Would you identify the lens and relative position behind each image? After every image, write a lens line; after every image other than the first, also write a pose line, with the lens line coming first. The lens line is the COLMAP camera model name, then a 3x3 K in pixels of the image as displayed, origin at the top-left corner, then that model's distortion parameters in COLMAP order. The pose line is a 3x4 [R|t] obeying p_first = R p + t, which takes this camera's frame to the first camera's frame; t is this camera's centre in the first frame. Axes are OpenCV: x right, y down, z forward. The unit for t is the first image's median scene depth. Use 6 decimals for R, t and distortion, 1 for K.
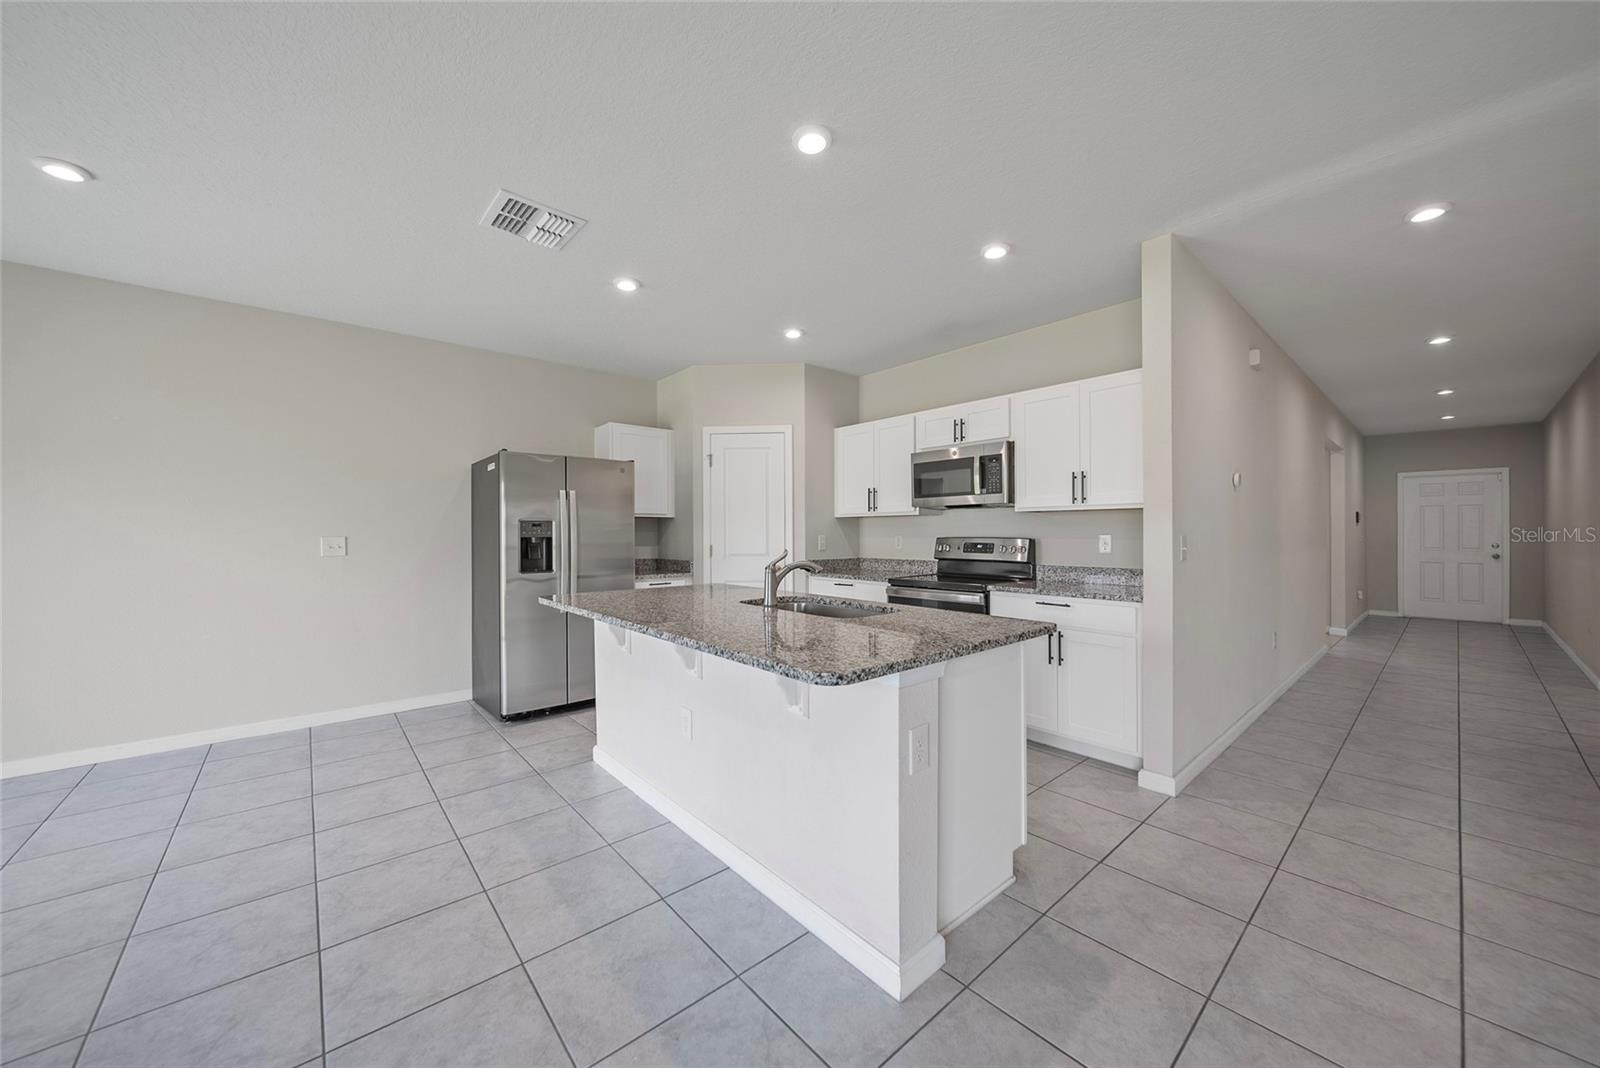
lens RADIAL K [[571.0, 0, 799.2], [0, 571.0, 532.8], [0, 0, 1]] dist [0.001729, -0.001410]
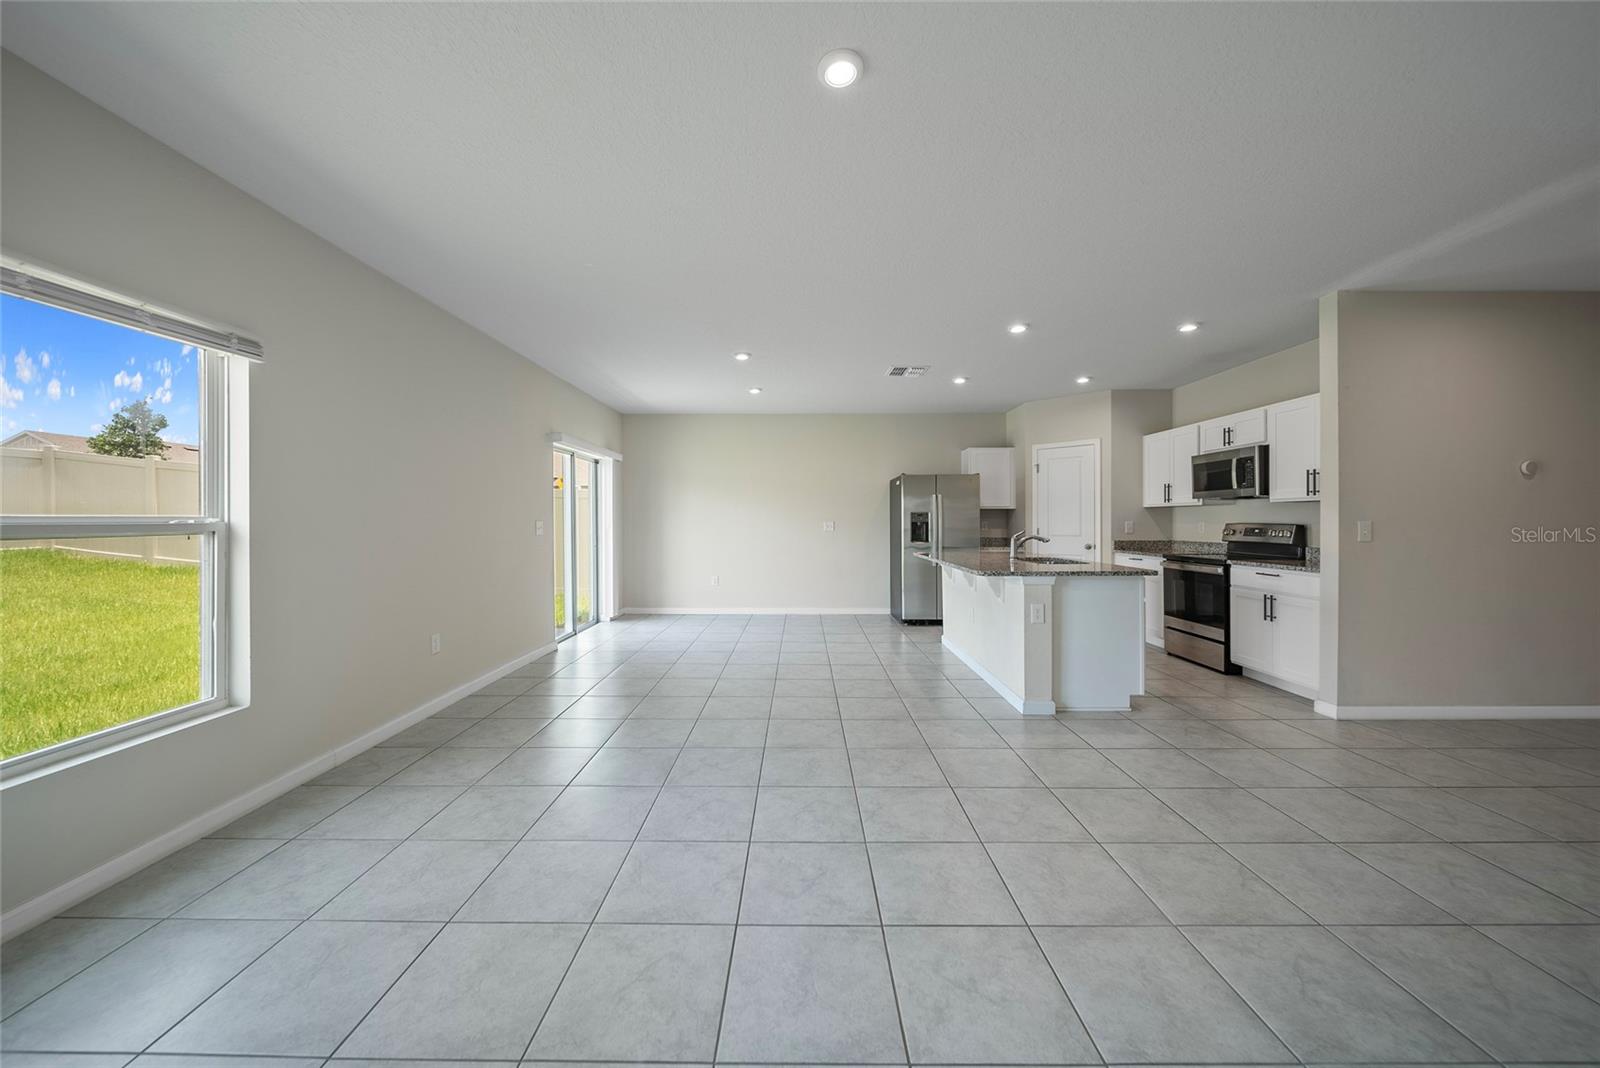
lens RADIAL K [[571.0, 0, 801.8], [0, 571.0, 523.6], [0, 0, 1]] dist [0.001729, -0.001410]
pose [[0.754618, 0.003440, -0.656156, 0.407103], [-0.000248, 0.999988, 0.004957, 0.003065], [0.656165, -0.003578, 0.754609, -0.548883]]
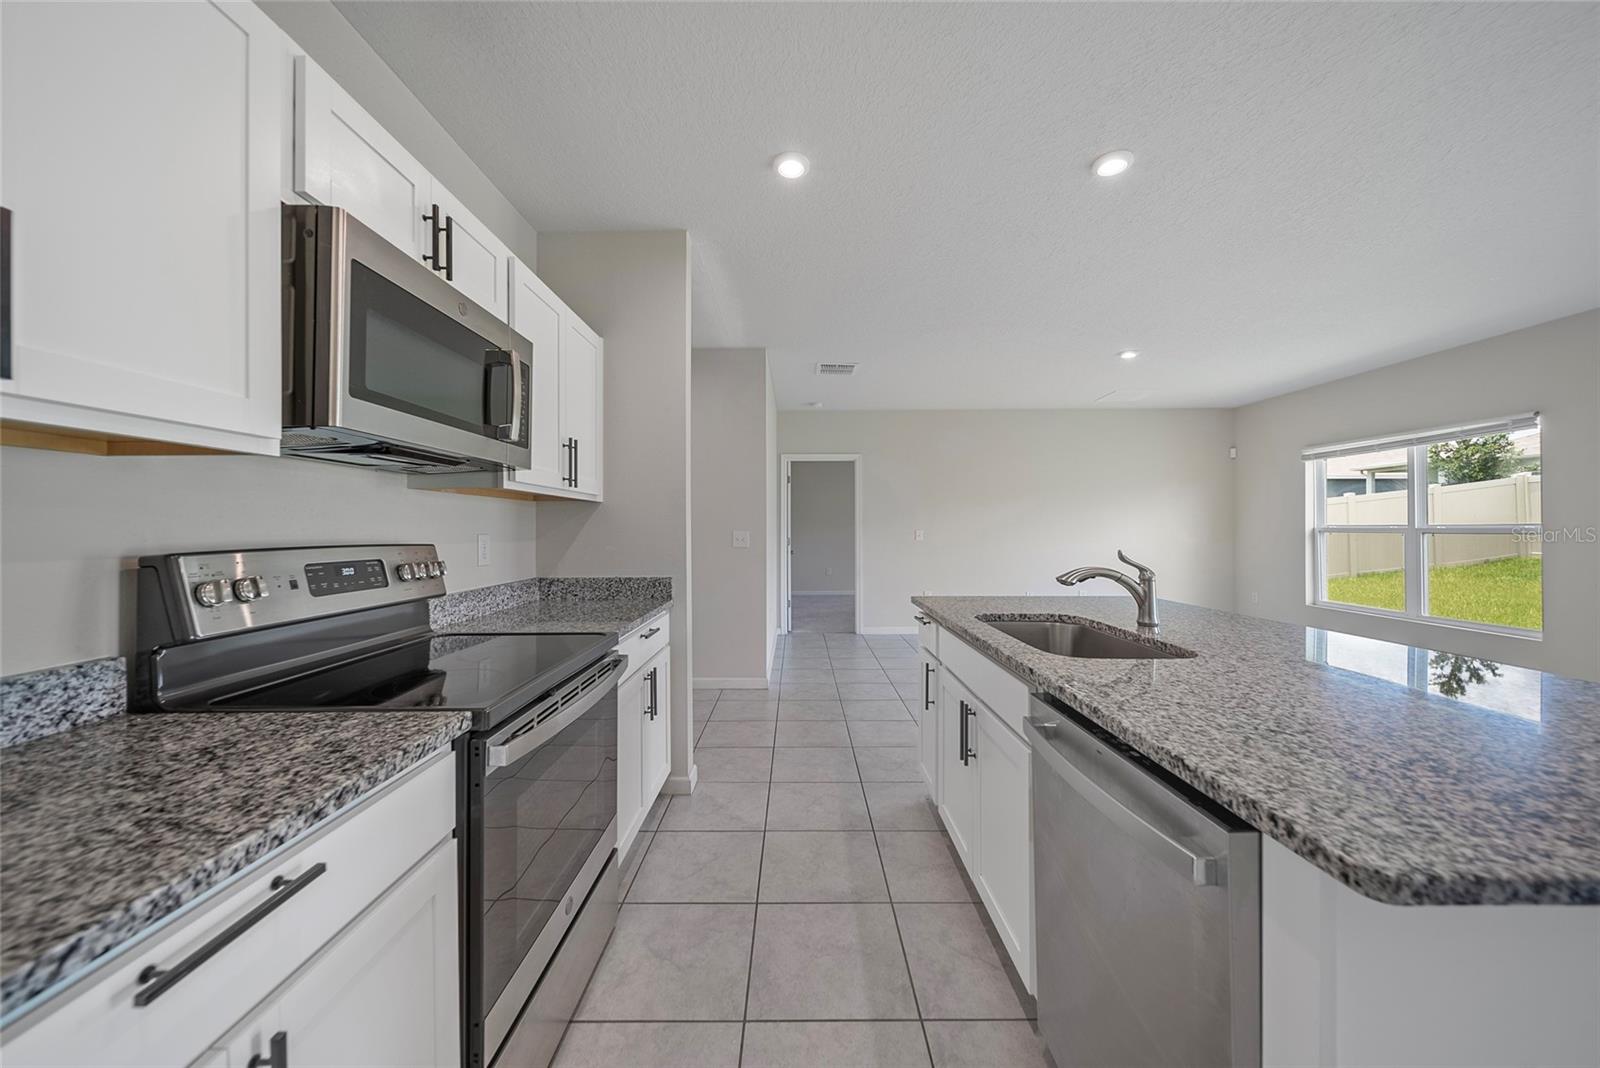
lens RADIAL K [[571.0, 0, 795.7], [0, 571.0, 526.5], [0, 0, 1]] dist [0.001729, -0.001410]
pose [[-0.753208, 0.007773, 0.657737, -0.122598], [0.006270, 0.999970, -0.004637, -0.000562], [-0.657753, 0.000632, -0.753234, 1.153803]]
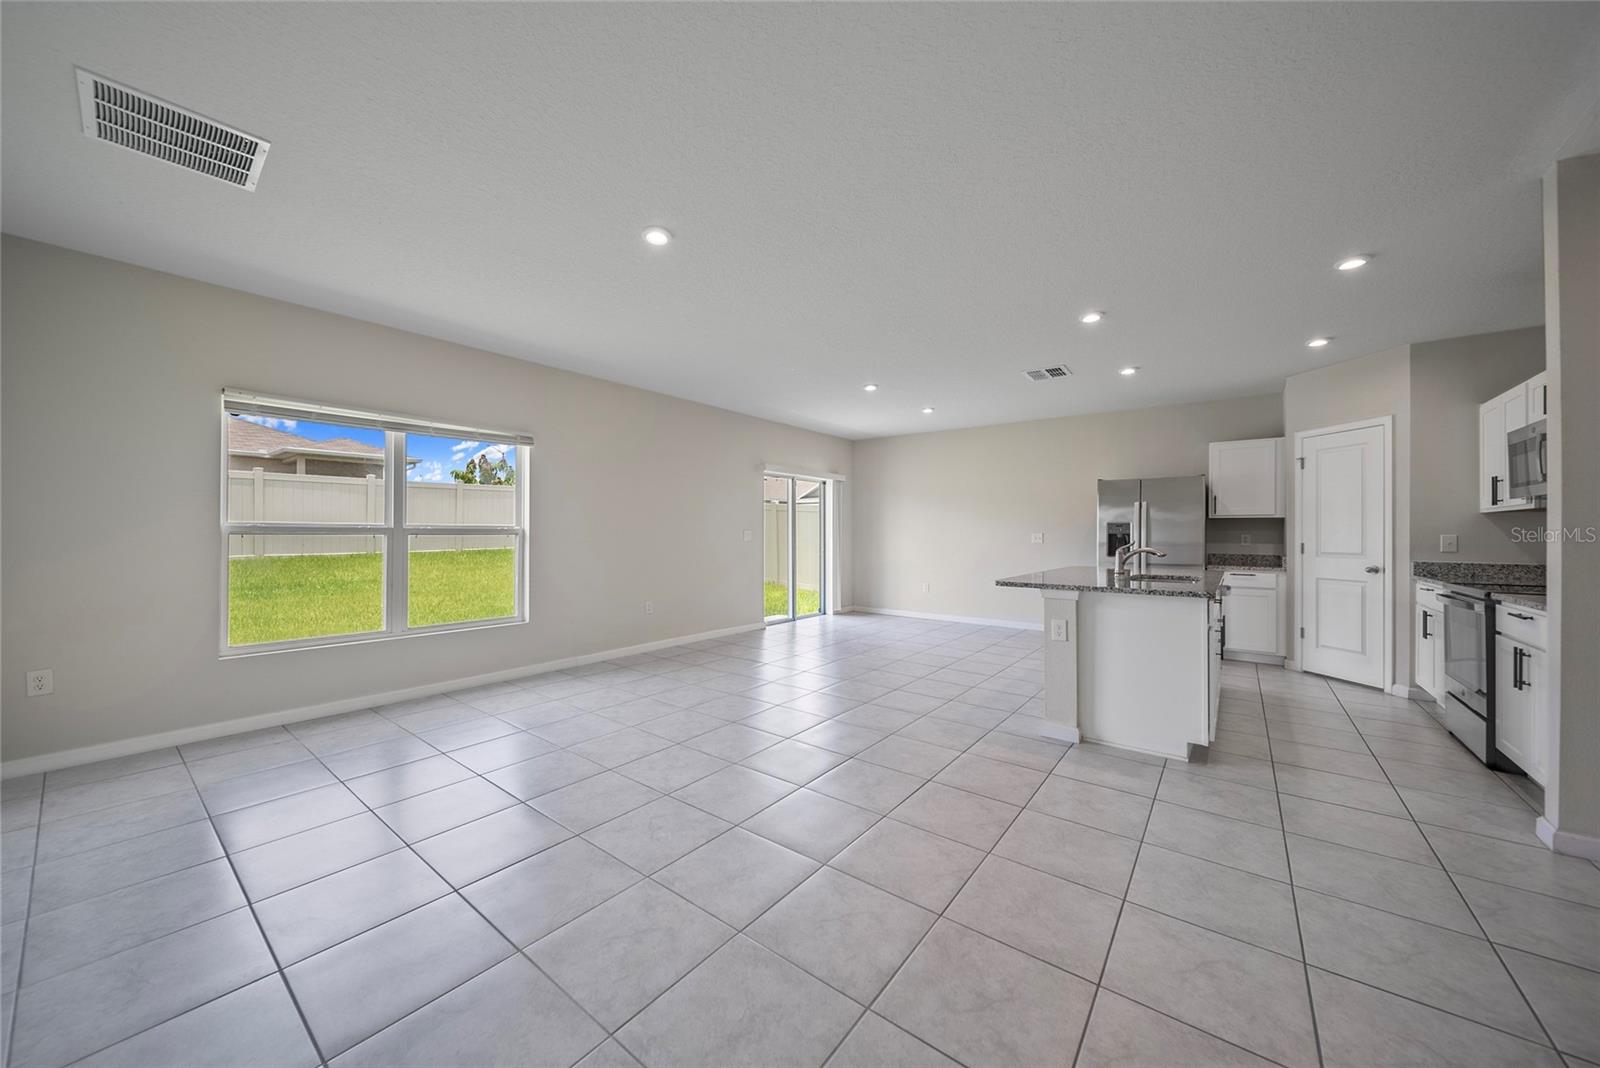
lens RADIAL K [[571.0, 0, 795.9], [0, 571.0, 530.8], [0, 0, 1]] dist [0.001729, -0.001410]
pose [[0.197030, -0.000692, -0.980397, 0.857732], [-0.006150, 0.999979, -0.001941, 0.007790], [0.980378, 0.006412, 0.197022, -0.154326]]
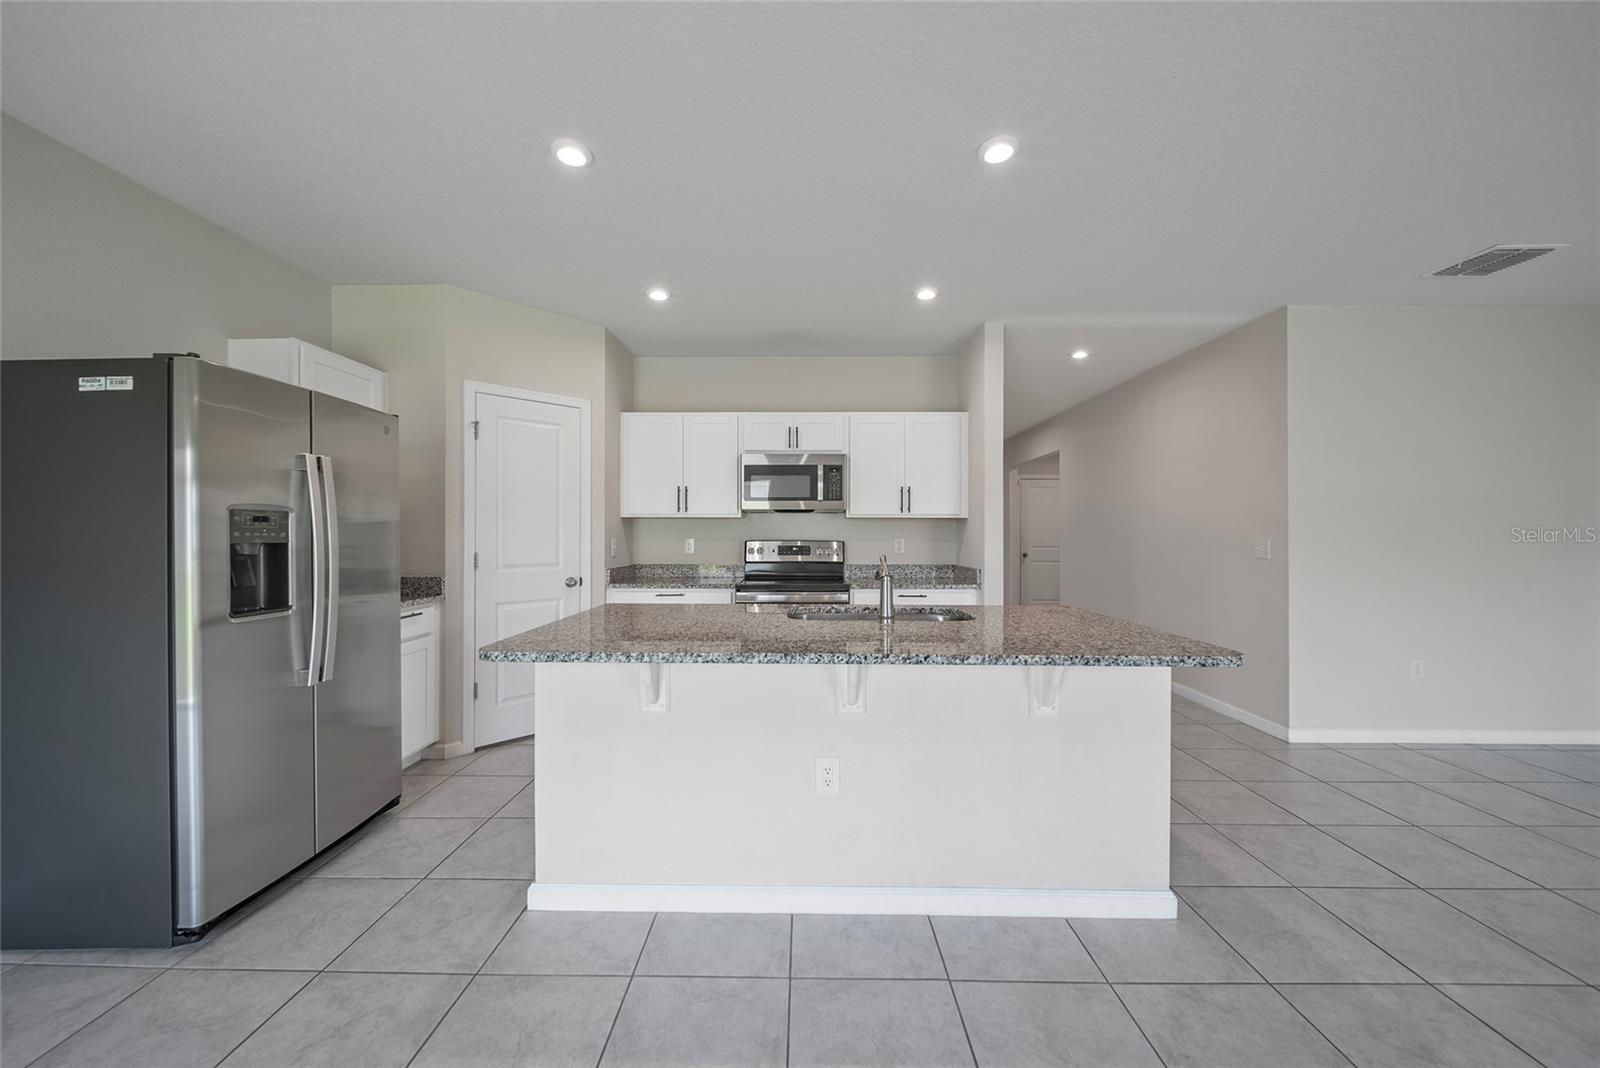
lens RADIAL K [[571.0, 0, 795.5], [0, 571.0, 533.2], [0, 0, 1]] dist [0.001729, -0.001410]
pose [[0.666433, 0.005461, 0.745545, -0.507869], [-0.002946, 0.999985, -0.004691, -0.000553], [-0.745559, 0.000930, 0.666439, 0.310317]]
